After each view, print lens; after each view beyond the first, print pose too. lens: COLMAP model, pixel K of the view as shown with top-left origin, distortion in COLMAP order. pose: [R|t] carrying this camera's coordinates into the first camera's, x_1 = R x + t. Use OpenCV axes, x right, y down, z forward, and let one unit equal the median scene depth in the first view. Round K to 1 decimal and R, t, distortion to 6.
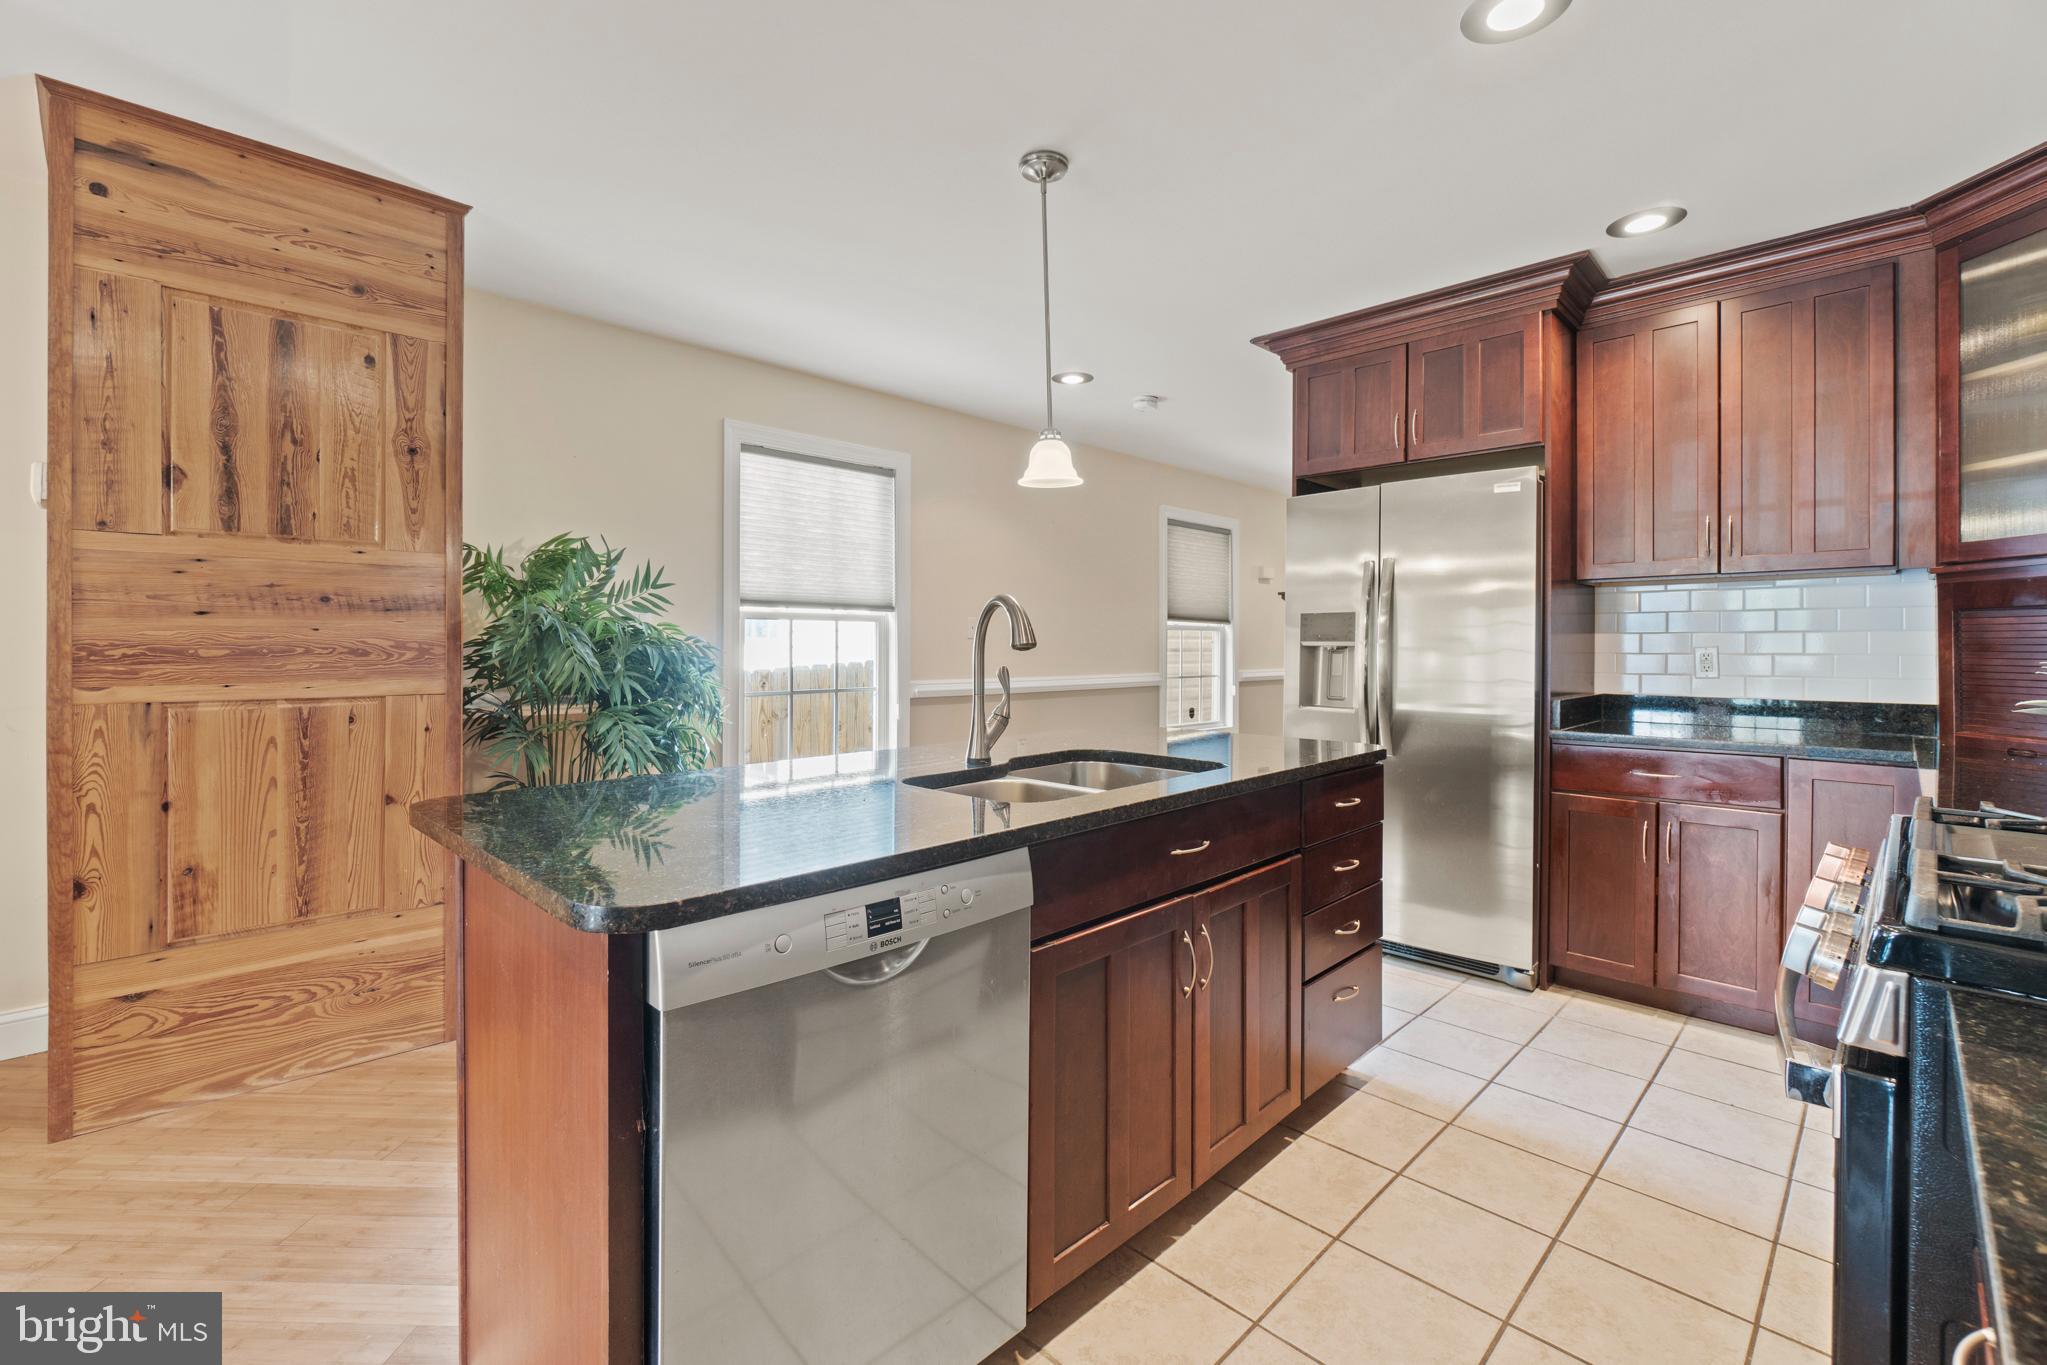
lens RADIAL K [[892.1, 0, 1003.6], [0, 892.1, 650.8], [0, 0, 1]] dist [-0.003199, 0.000917]
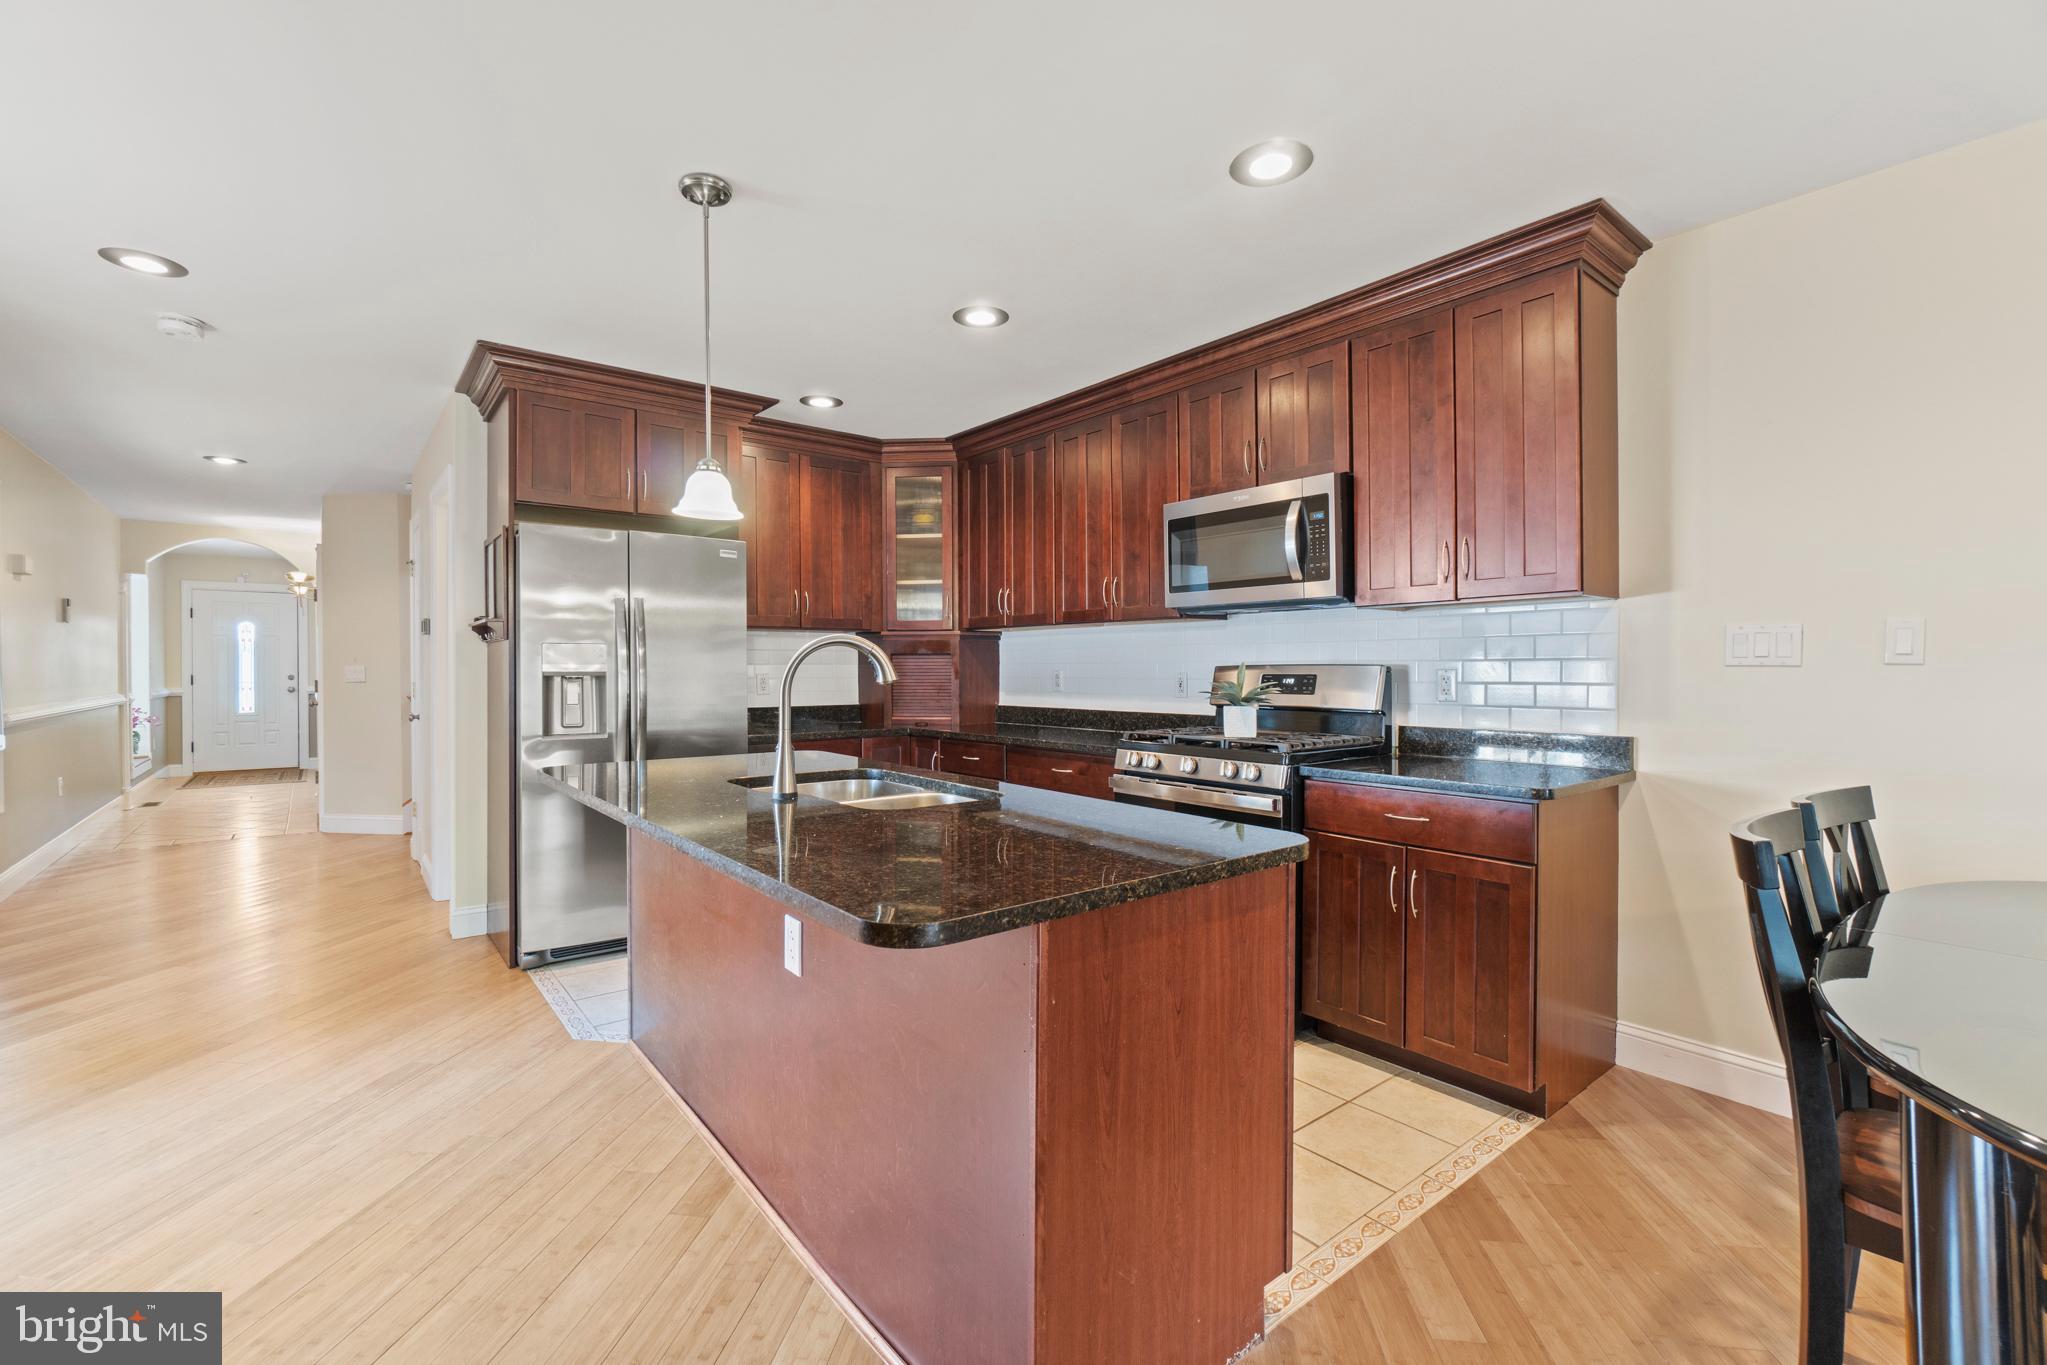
lens RADIAL K [[892.1, 0, 1017.6], [0, 892.1, 675.6], [0, 0, 1]] dist [-0.003199, 0.000917]
pose [[0.107938, -0.011059, 0.994096, -0.817235], [0.006145, 0.999926, 0.010457, -0.017113], [-0.994139, 0.004980, 0.107998, 0.503921]]
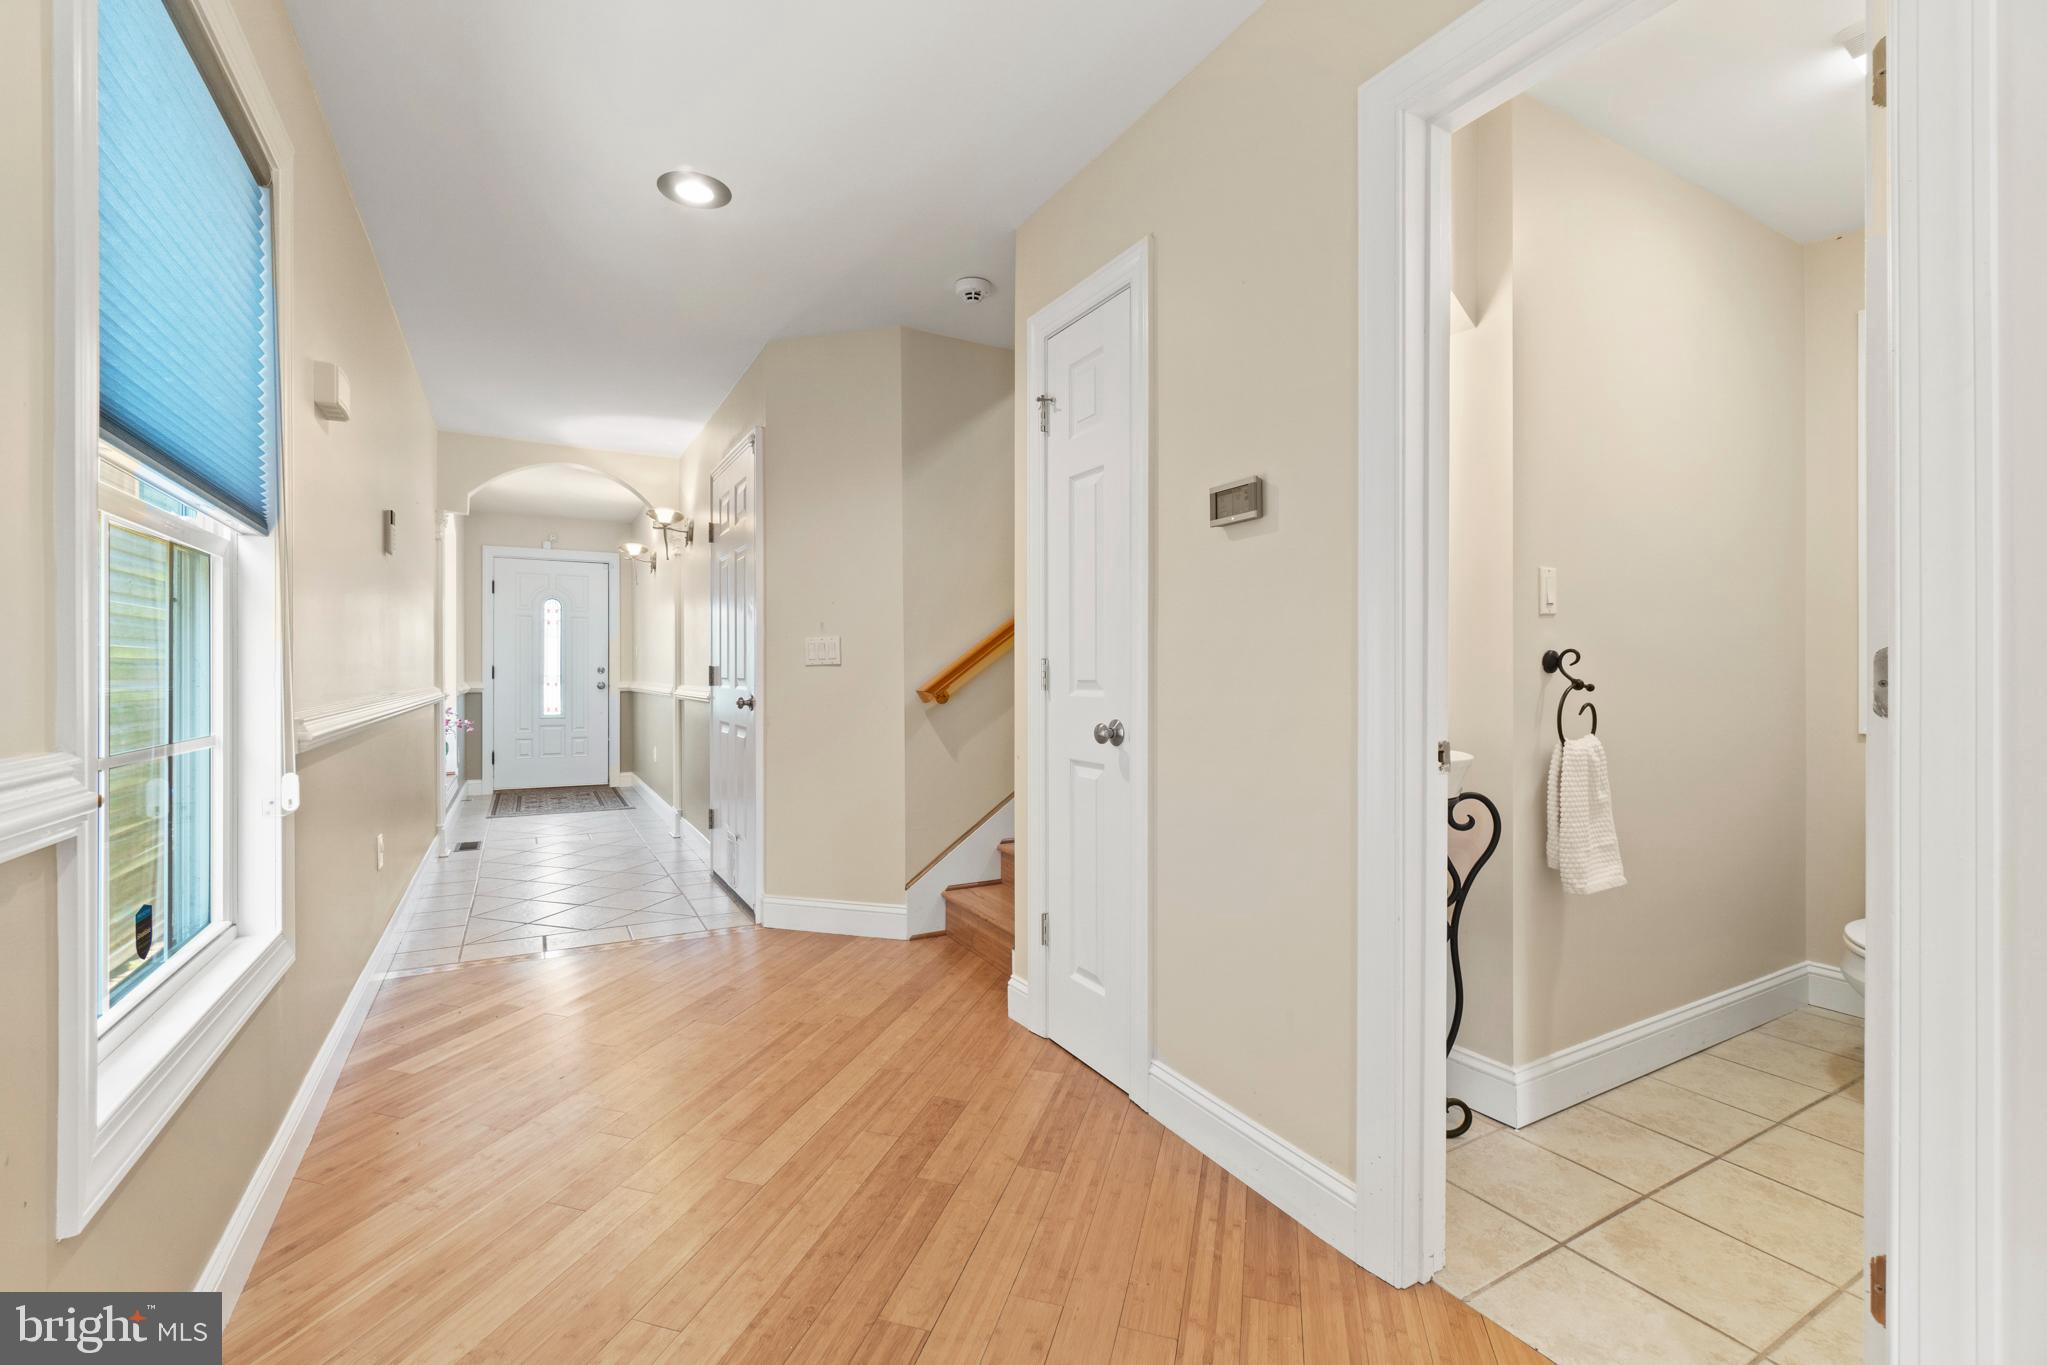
lens RADIAL K [[892.1, 0, 1025.7], [0, 892.1, 671.2], [0, 0, 1]] dist [-0.003199, 0.000917]
pose [[0.260924, -0.002173, 0.965357, 0.167396], [0.007209, 0.999974, 0.000302, 0.028204], [-0.965332, 0.006881, 0.260933, 1.921882]]
